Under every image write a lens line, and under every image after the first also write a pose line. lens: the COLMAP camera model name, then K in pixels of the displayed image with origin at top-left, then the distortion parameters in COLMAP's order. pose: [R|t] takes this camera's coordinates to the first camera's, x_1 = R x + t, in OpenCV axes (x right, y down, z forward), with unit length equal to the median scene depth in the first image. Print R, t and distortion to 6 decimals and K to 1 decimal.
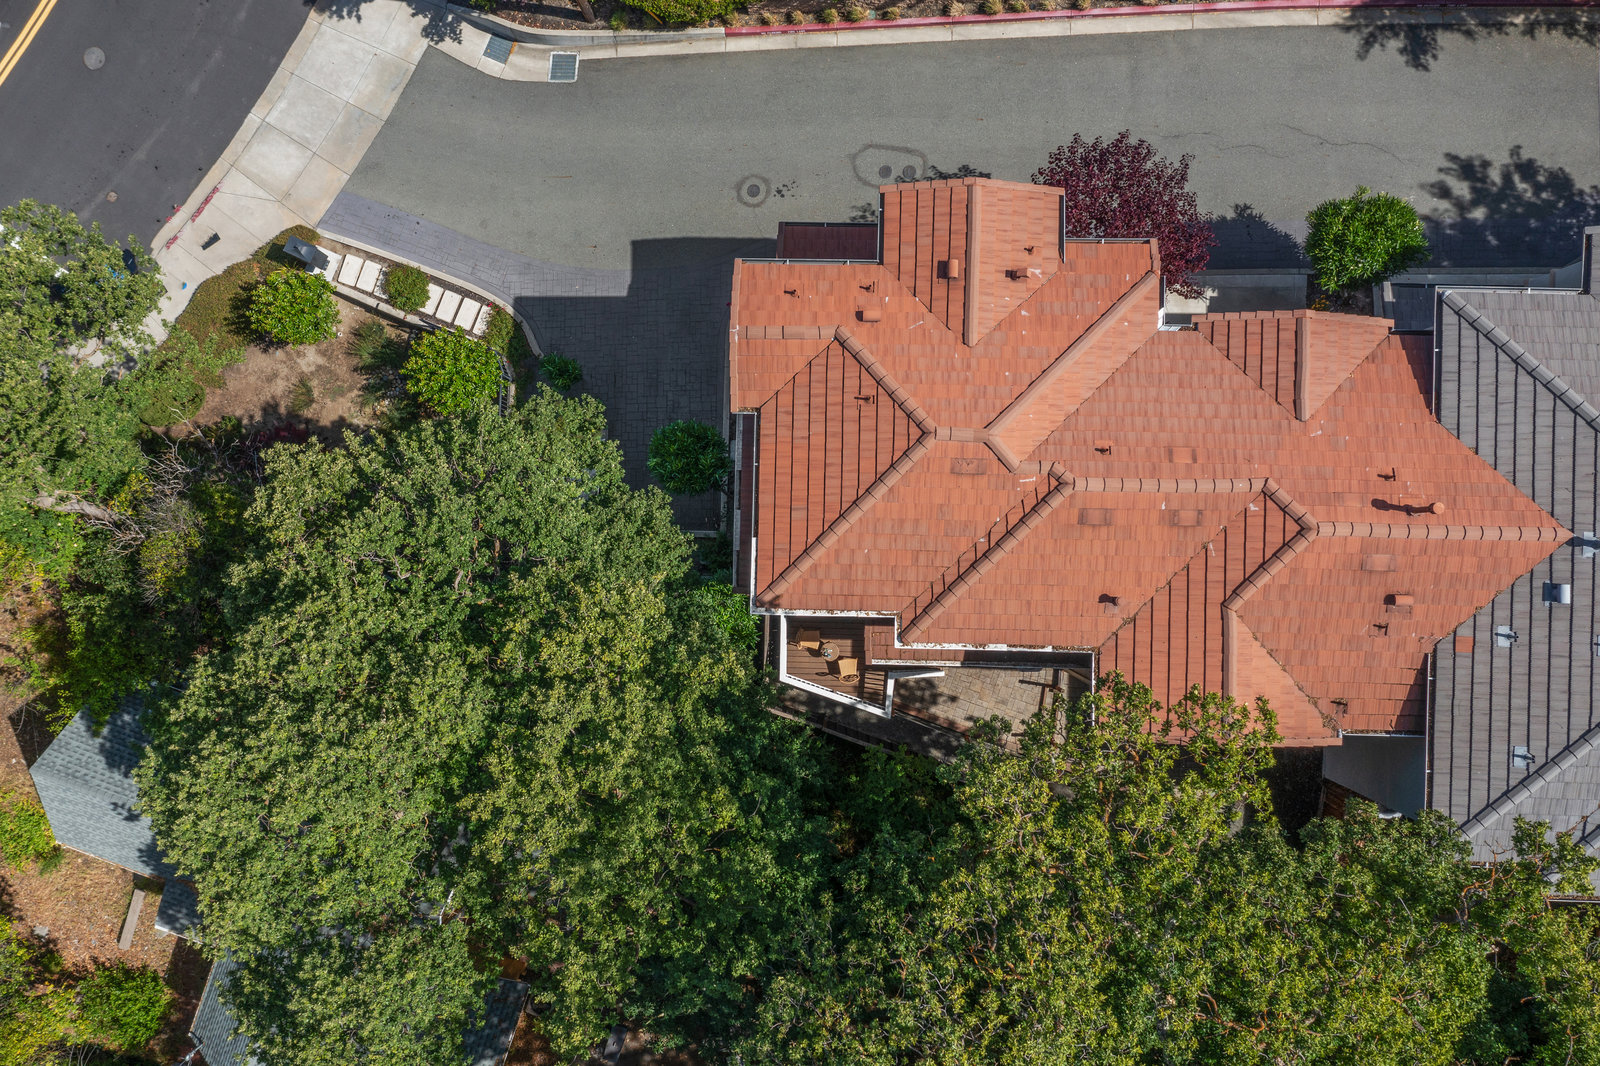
lens RADIAL K [[1253.7, 0, 799.9], [0, 1253.7, 540.8], [0, 0, 1]] dist [-0.005467, 0.002064]
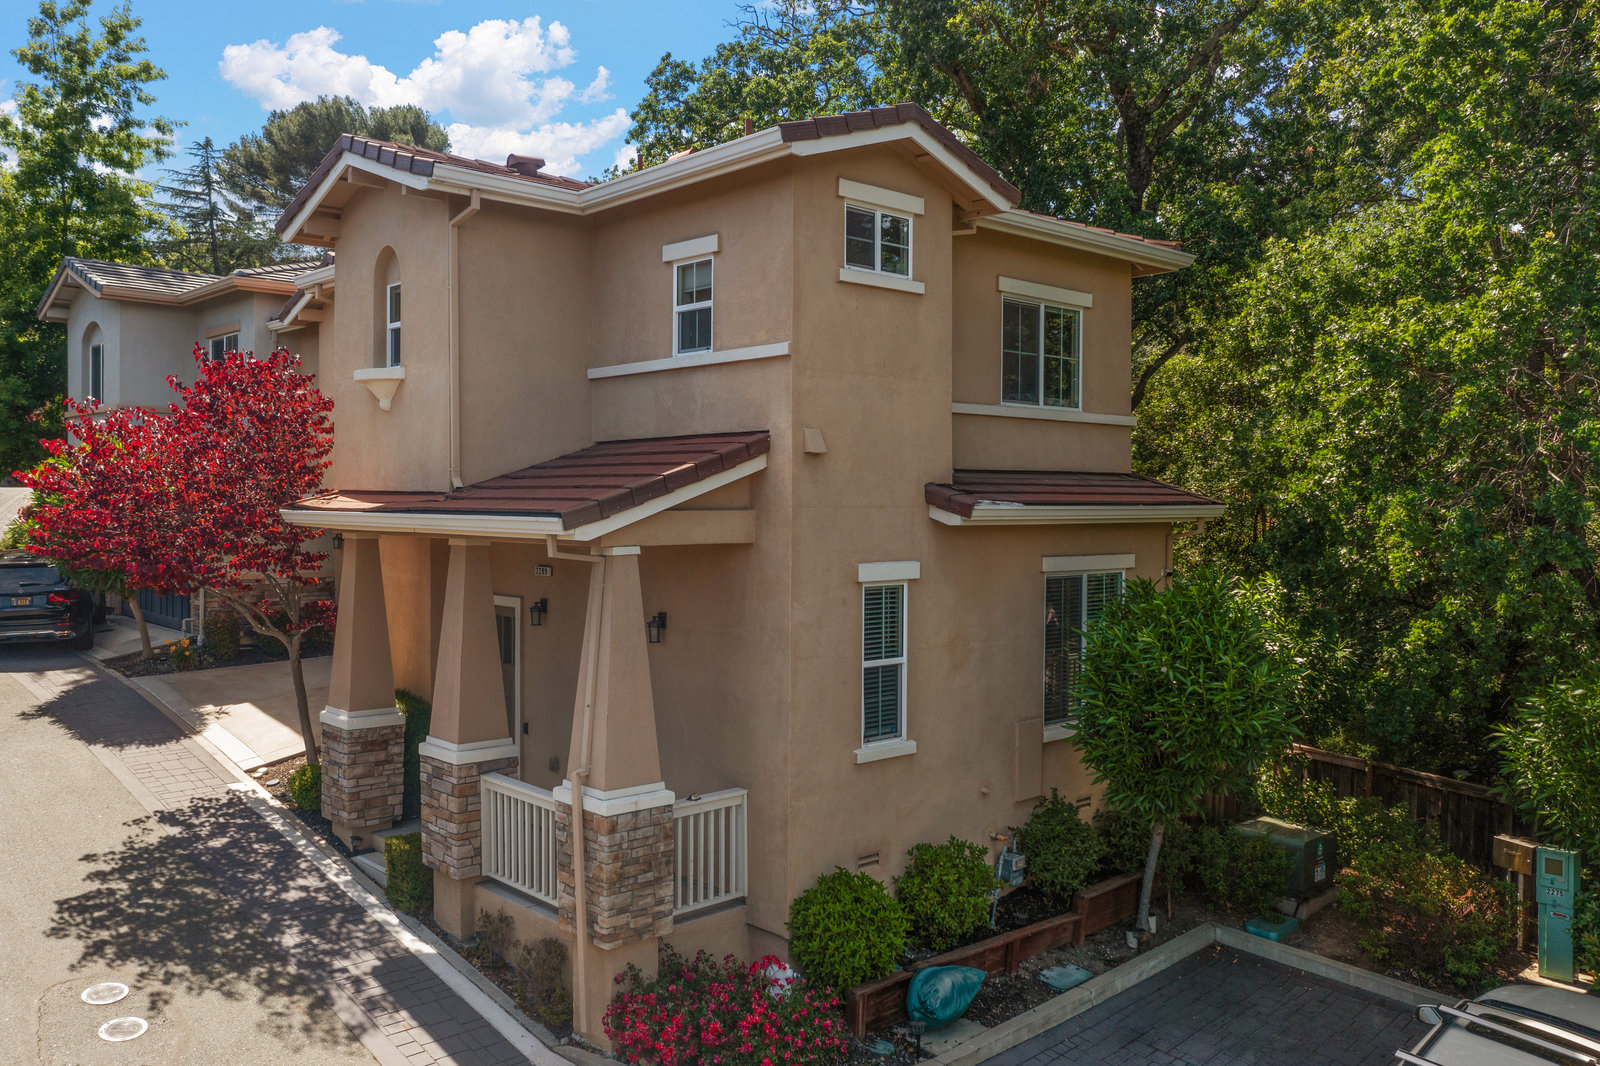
lens RADIAL K [[1285.4, 0, 806.7], [0, 1285.4, 538.2], [0, 0, 1]] dist [0.007301, 0.005161]
pose [[-0.693658, 0.004511, 0.720291, -0.321230], [0.720189, -0.013565, 0.693645, -0.460706], [0.012900, 0.999898, 0.006160, 1.040680]]
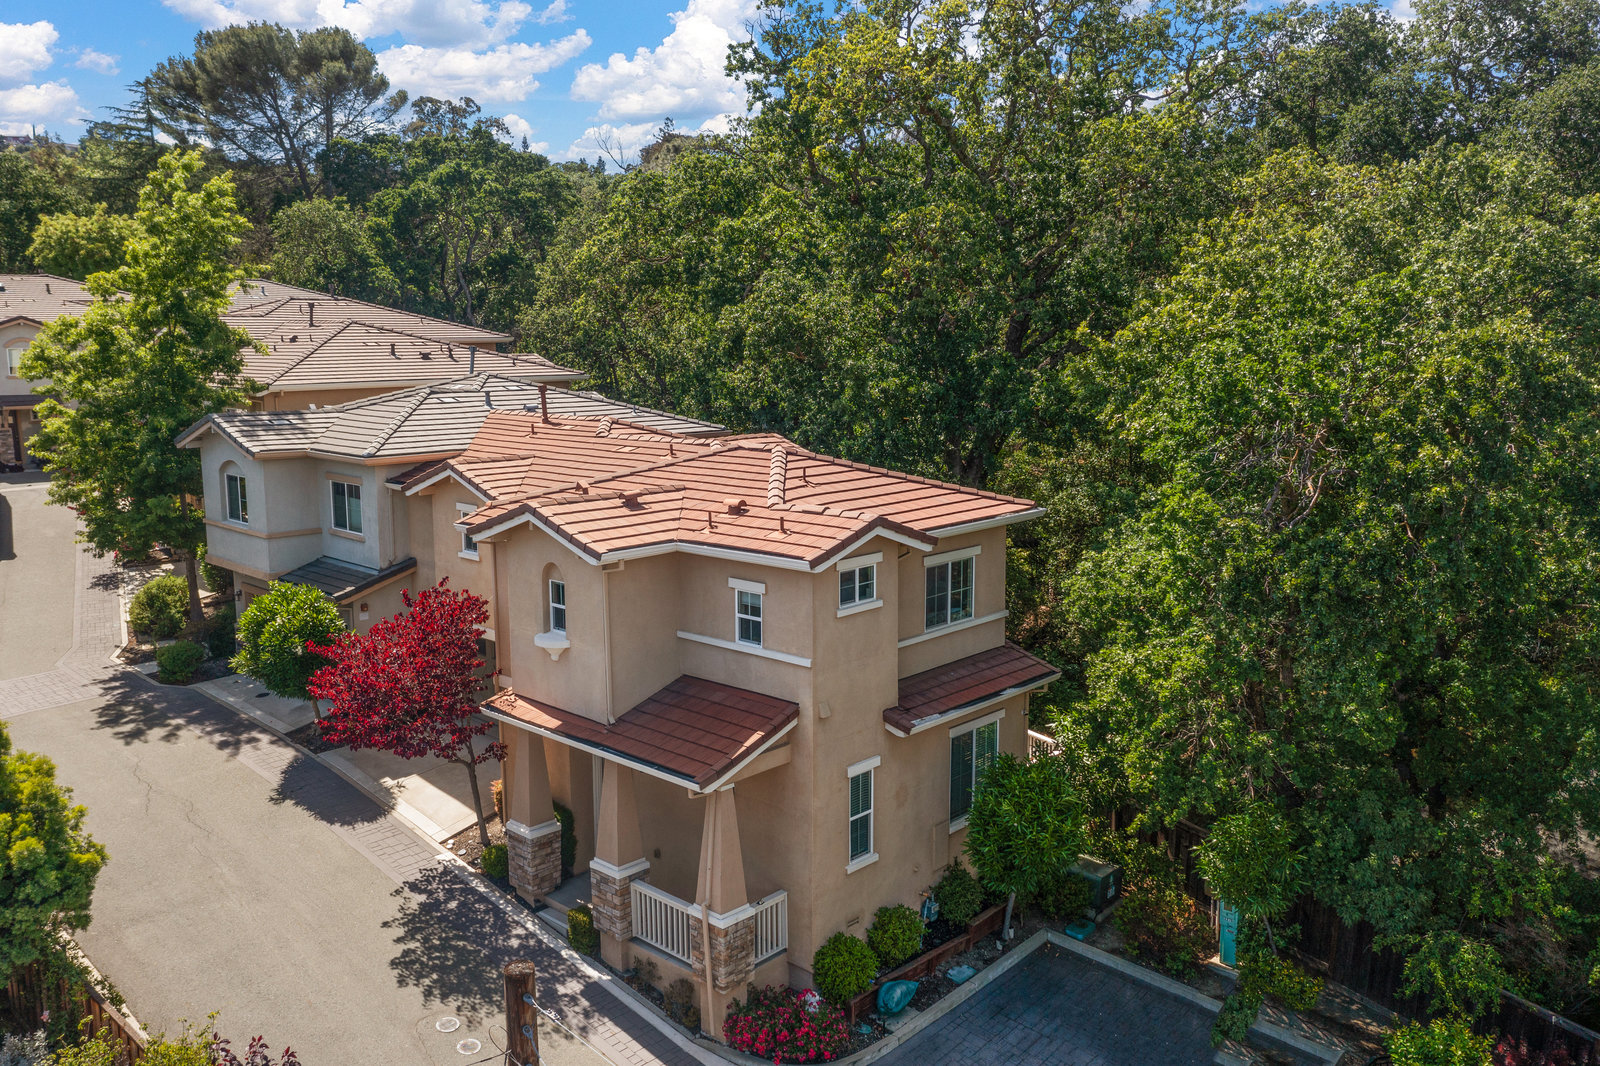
lens RADIAL K [[1273.7, 0, 798.7], [0, 1273.7, 540.6], [0, 0, 1]] dist [-0.009669, -0.002004]
pose [[-0.742224, -0.077282, 0.665681, -0.490388], [0.669743, -0.120221, 0.732796, -0.701285], [0.023397, 0.989735, 0.140990, 0.816815]]
